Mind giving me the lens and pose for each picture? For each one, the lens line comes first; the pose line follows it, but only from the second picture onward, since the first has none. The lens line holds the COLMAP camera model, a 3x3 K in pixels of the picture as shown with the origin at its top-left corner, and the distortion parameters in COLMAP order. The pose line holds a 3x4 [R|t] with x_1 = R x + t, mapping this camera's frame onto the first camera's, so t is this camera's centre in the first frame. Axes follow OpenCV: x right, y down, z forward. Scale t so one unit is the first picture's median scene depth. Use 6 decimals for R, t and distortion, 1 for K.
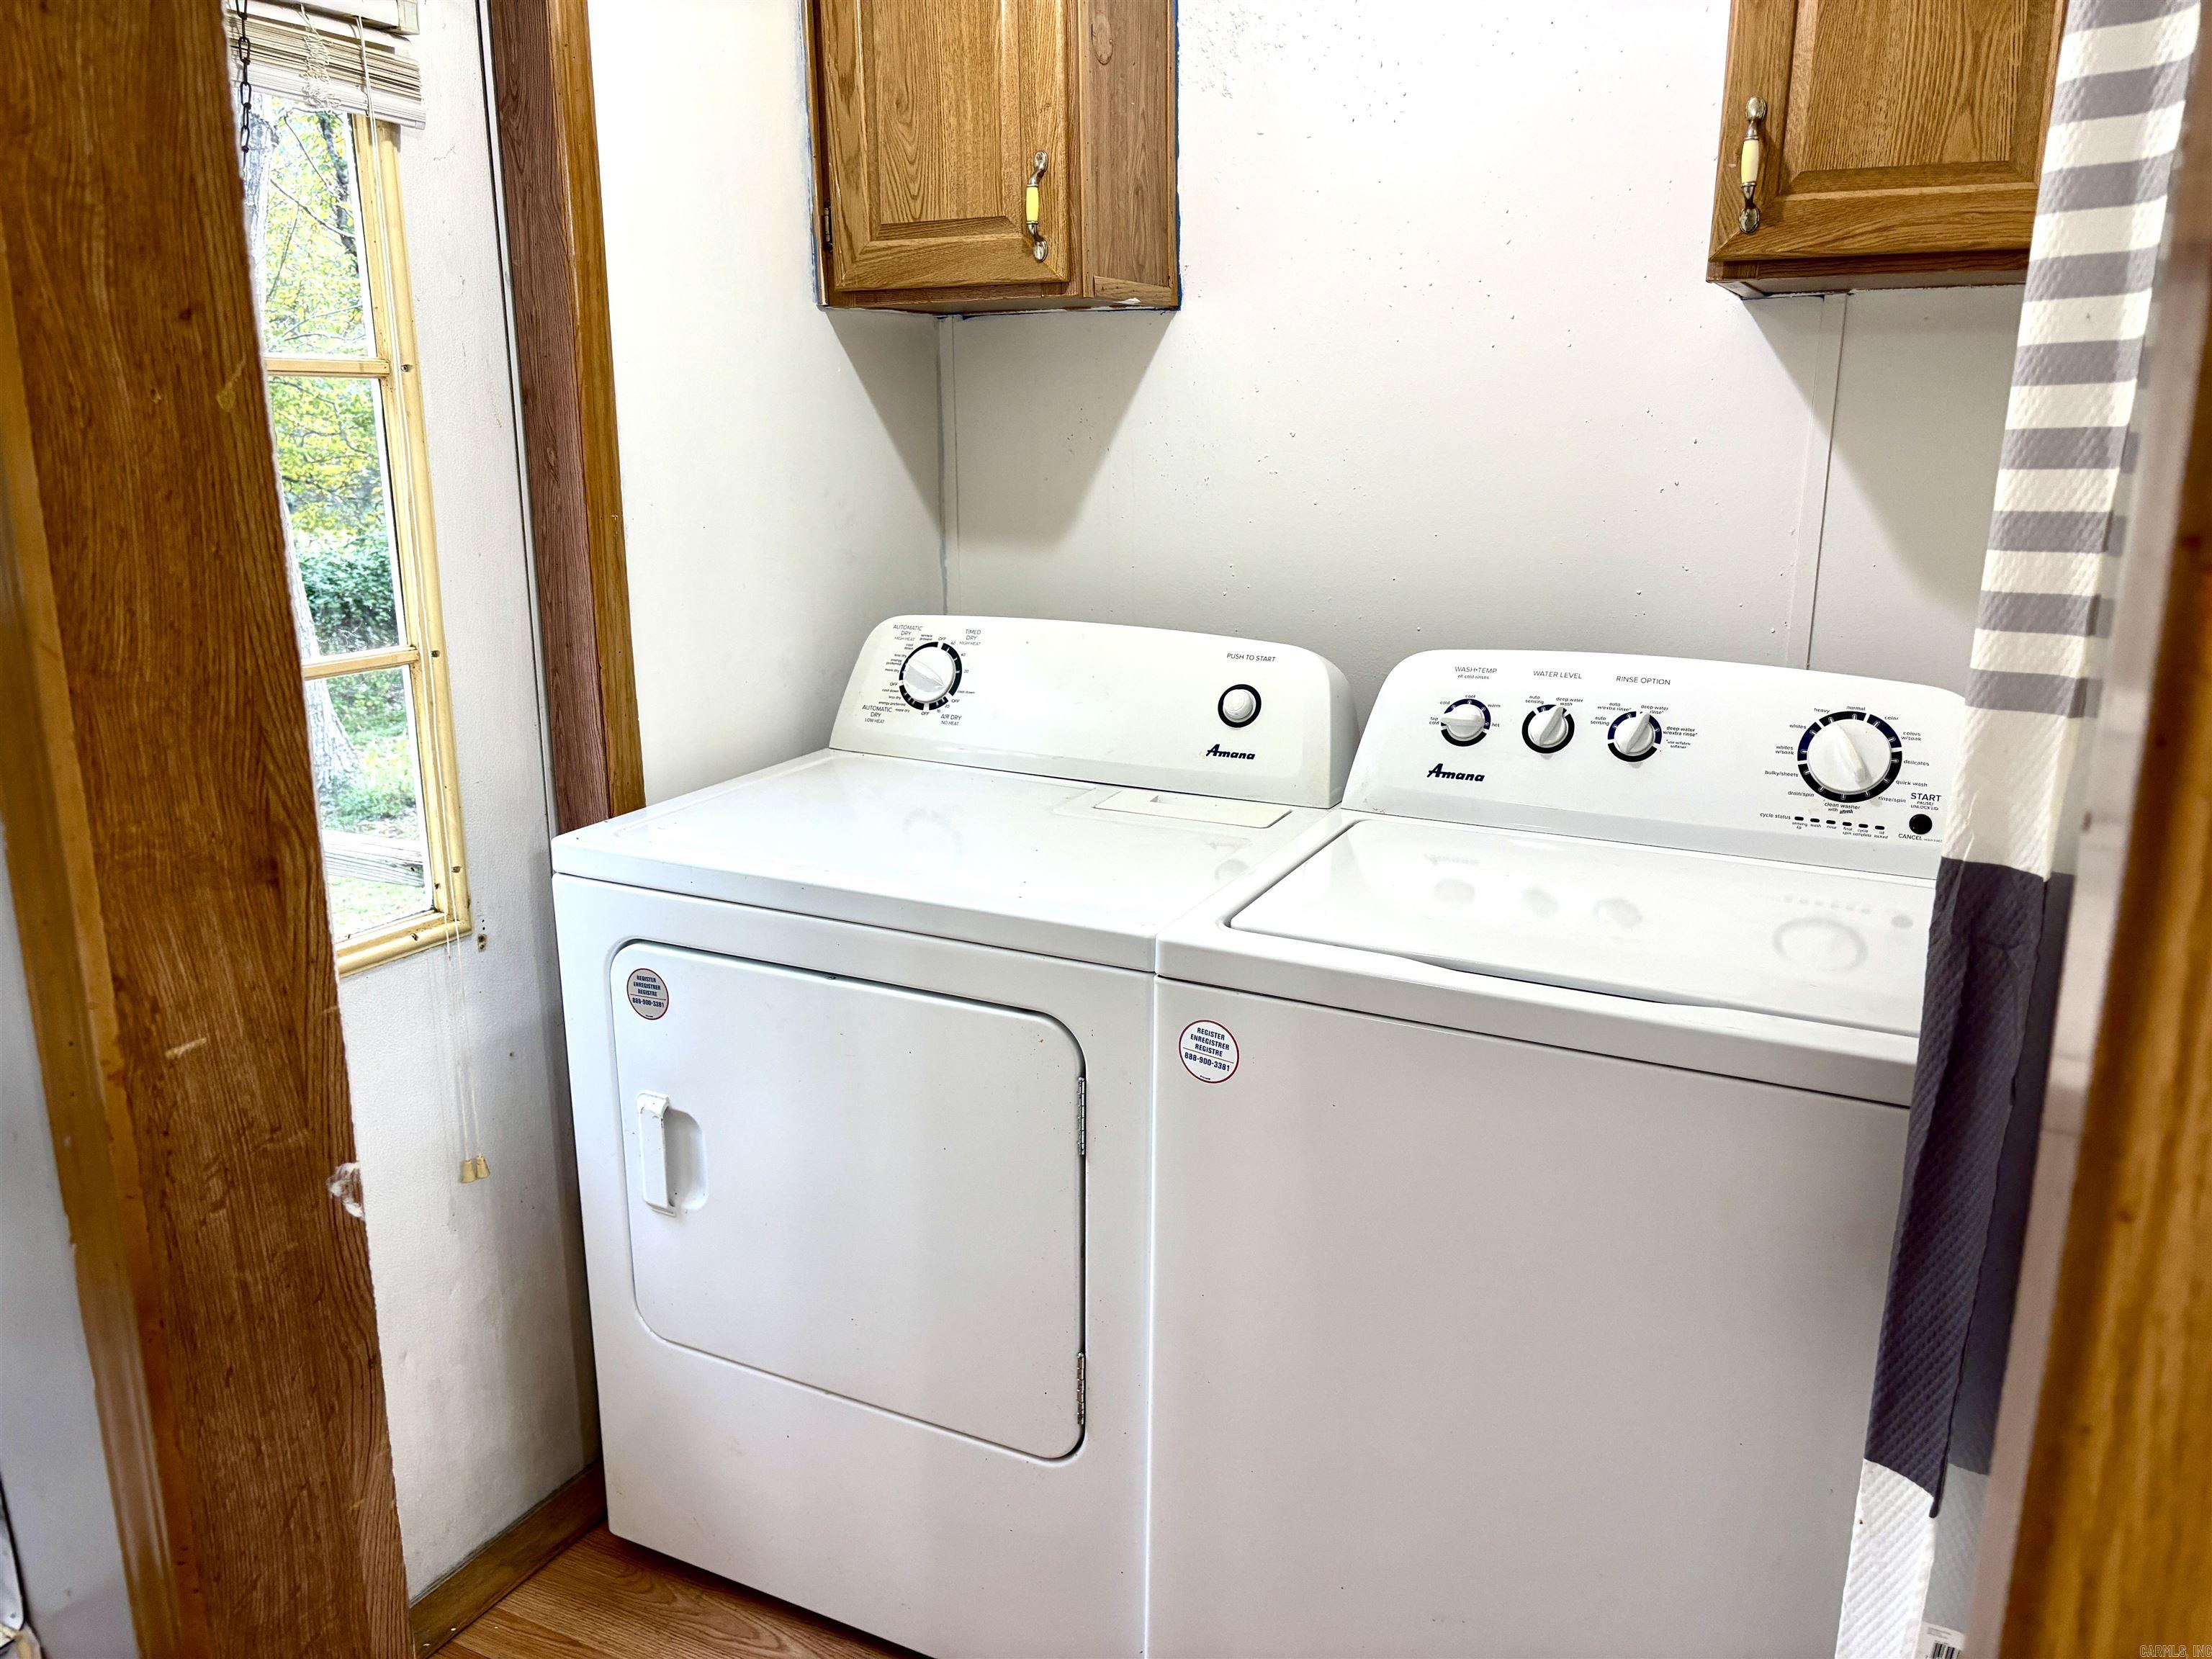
lens RADIAL K [[1632.0, 0, 1106.0], [0, 1632.0, 829.5], [0, 0, 1]] dist [-0.049812, 0.002420]
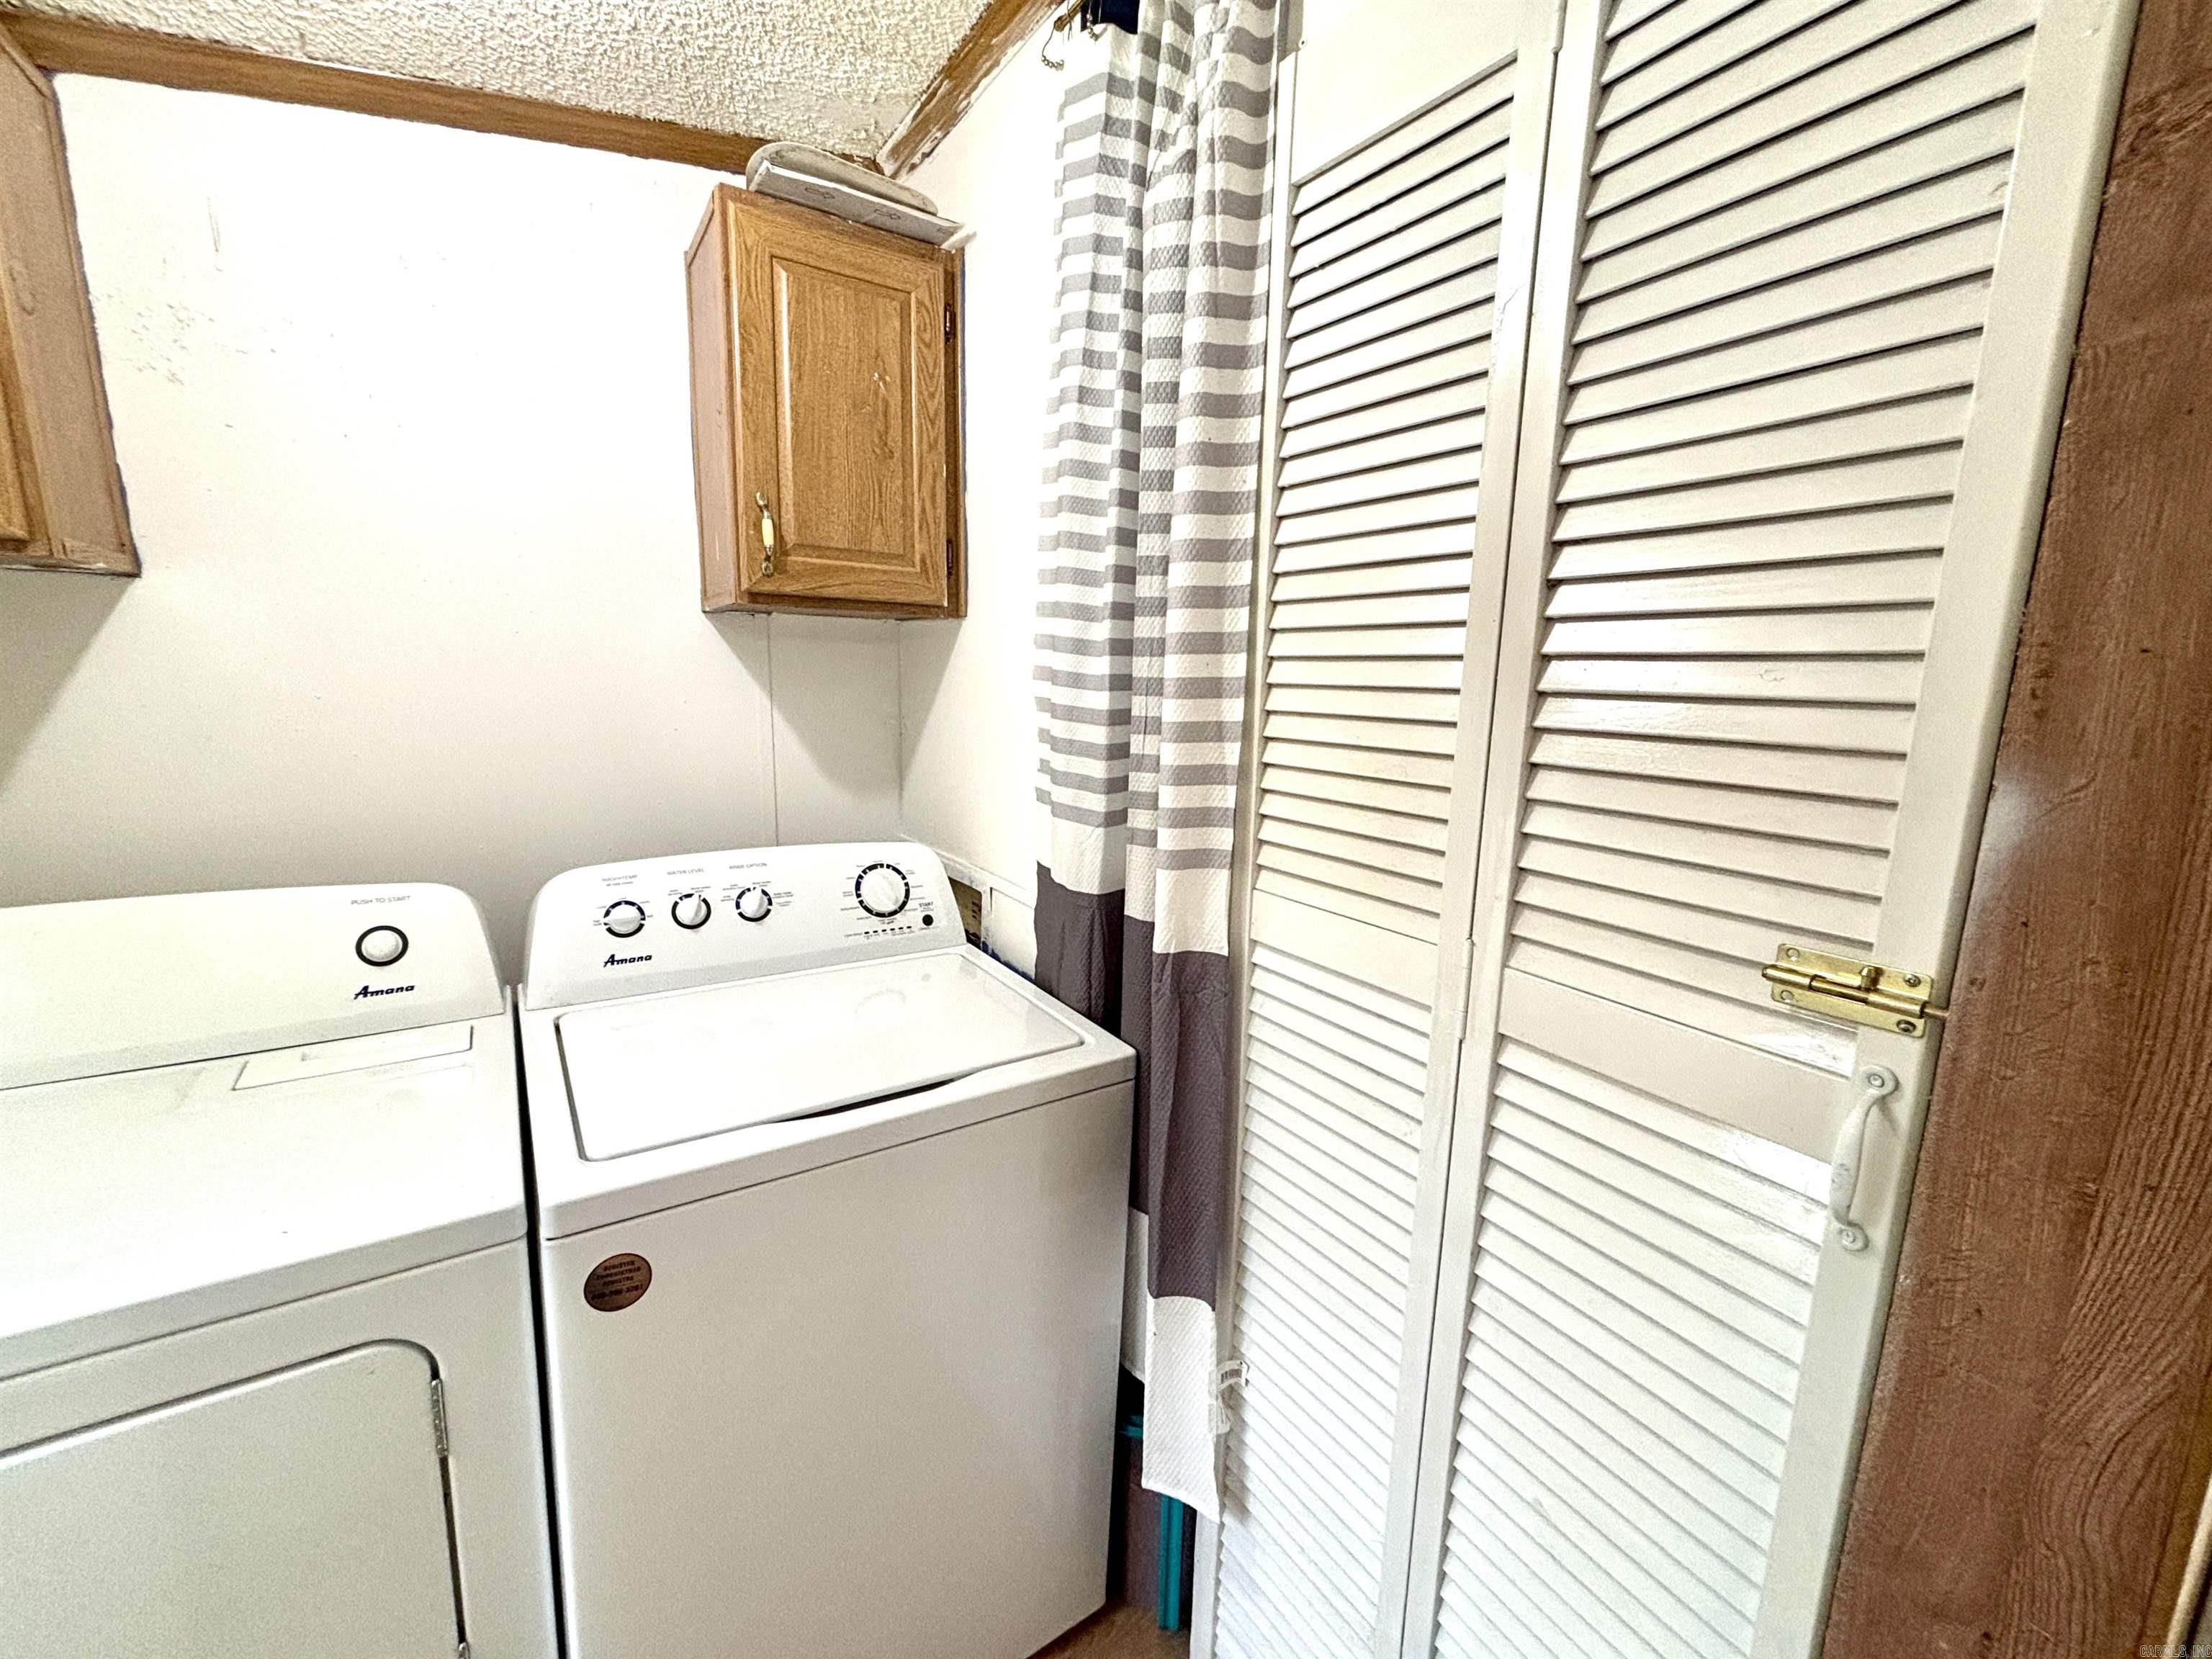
lens RADIAL K [[849.4, 0, 1112.9], [0, 849.4, 820.0], [0, 0, 1]] dist [-0.028980, -0.000176]
pose [[0.476634, -0.125323, 0.870123, -0.184259], [0.183974, 0.982089, 0.040672, -0.104994], [-0.859636, 0.140694, 0.491153, 0.326419]]
